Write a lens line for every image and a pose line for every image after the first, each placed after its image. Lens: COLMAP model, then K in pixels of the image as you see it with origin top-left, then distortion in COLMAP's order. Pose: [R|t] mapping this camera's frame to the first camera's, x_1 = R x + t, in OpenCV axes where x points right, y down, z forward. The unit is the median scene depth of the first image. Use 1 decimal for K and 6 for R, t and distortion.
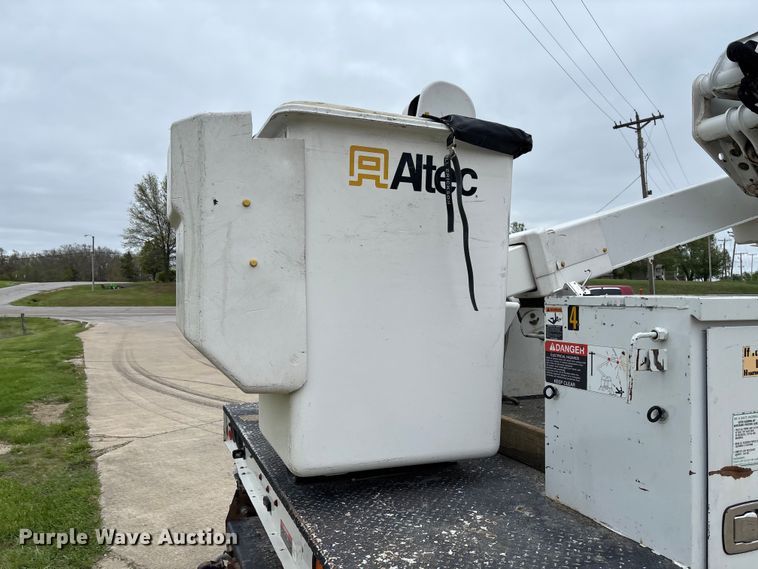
lens RADIAL K [[573.6, 0, 373.8], [0, 573.6, 293.4], [0, 0, 1]] dist [0.069171, -0.072004]
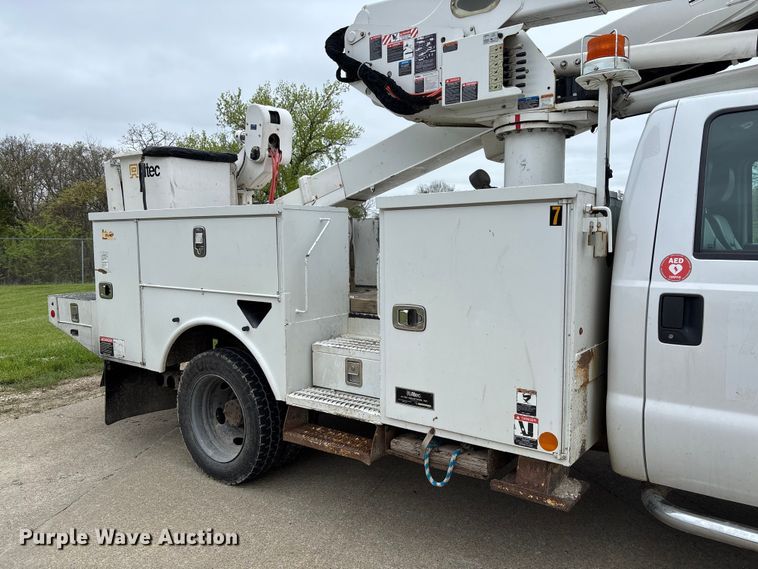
lens RADIAL K [[578.6, 0, 380.2], [0, 578.6, 288.7], [0, 0, 1]] dist [0.014078, -0.000706]
pose [[0.525376, 0.072622, -0.847766, 2.944200], [0.004757, 0.996085, 0.088275, 0.104274], [0.850857, -0.050410, 0.522973, 0.488261]]
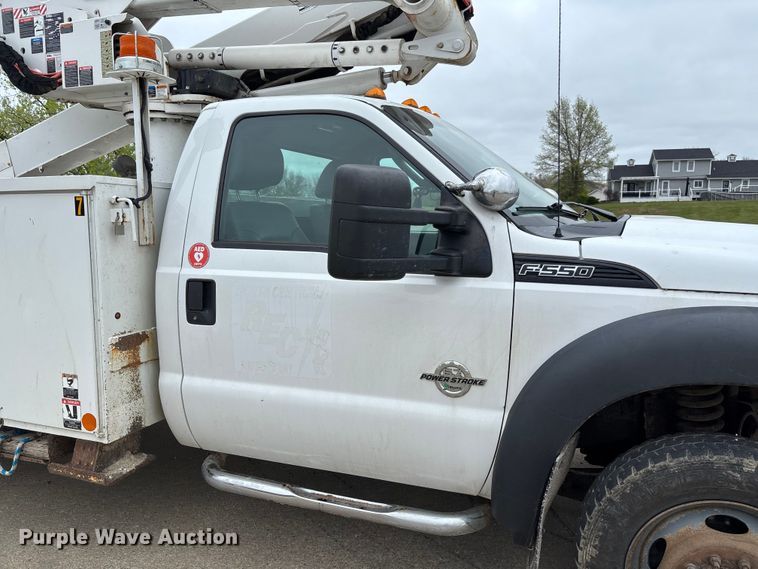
lens RADIAL K [[574.0, 0, 384.8], [0, 574.0, 289.1], [0, 0, 1]] dist [0.056251, -0.066581]
pose [[0.740401, 0.084894, -0.666782, 3.426919], [-0.004206, 0.992558, 0.121700, 0.084193], [0.672152, -0.087303, 0.735248, 0.929146]]
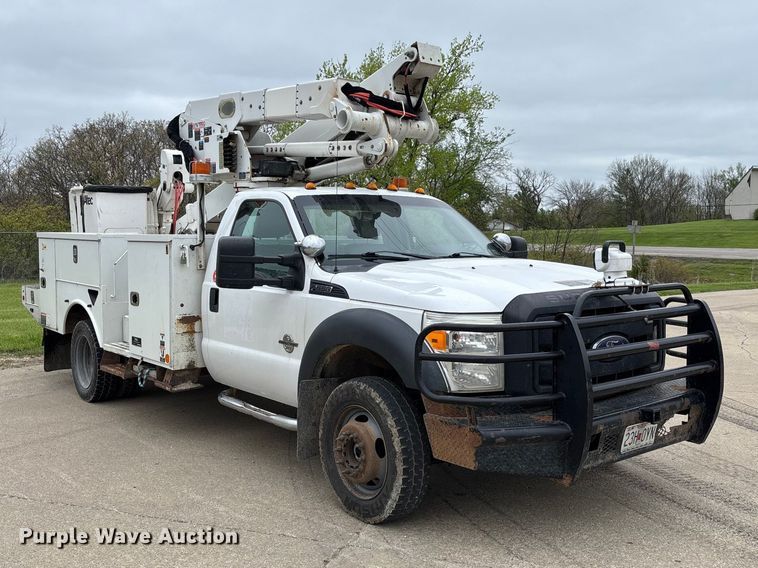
lens RADIAL K [[778.3, 0, 379.8], [0, 778.3, 287.9], [0, 0, 1]] dist [0.173590, -0.538016]
pose [[0.300212, 0.072602, -0.951105, 5.580896], [-0.007497, 0.997248, 0.073758, -0.027528], [0.953843, -0.015012, 0.299931, 1.263509]]
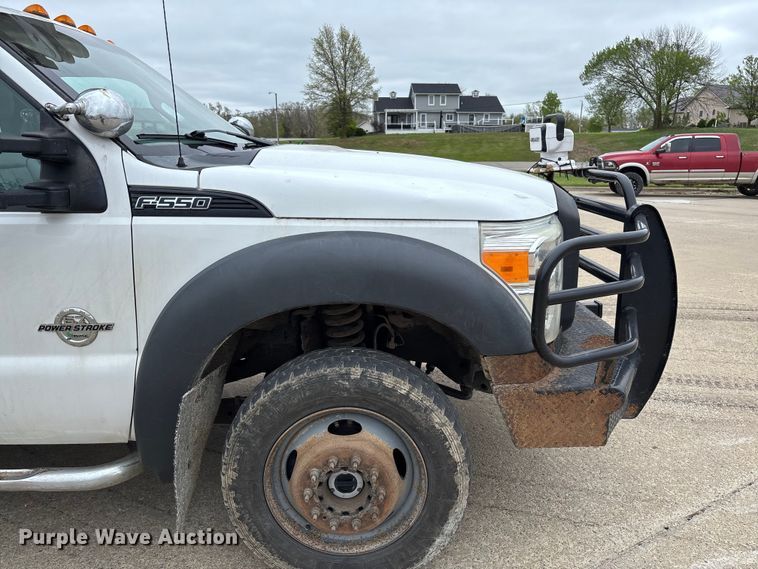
lens RADIAL K [[574.0, 0, 384.8], [0, 574.0, 289.1], [0, 0, 1]] dist [0.056251, -0.066581]
pose [[0.935436, 0.081698, -0.343926, 3.643654], [0.001196, 0.972189, 0.234193, 0.088390], [0.353495, -0.219484, 0.909323, 1.092538]]
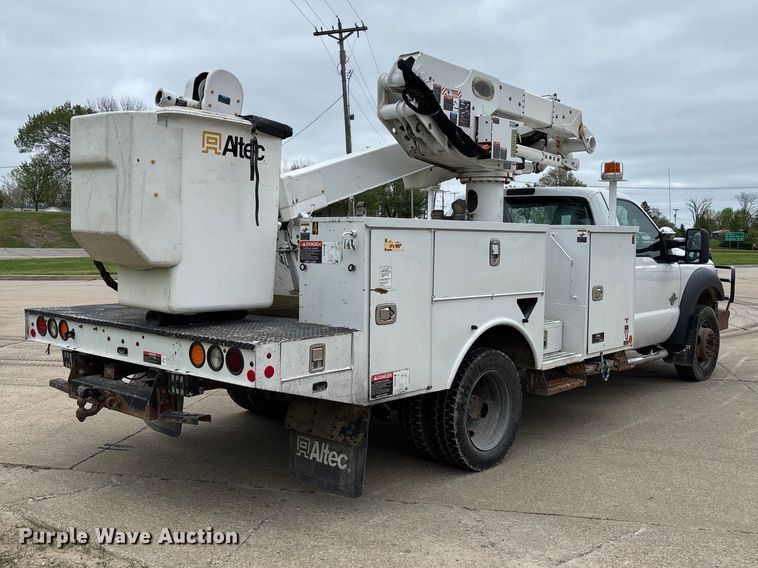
lens RADIAL K [[786.6, 0, 346.0], [0, 786.6, 273.4], [0, 0, 1]] dist [0.118099, -0.250203]
pose [[0.905577, -0.007121, 0.424122, -0.655251], [-0.013996, 0.998813, 0.046655, 0.065241], [-0.423951, -0.048186, 0.904402, -1.386155]]
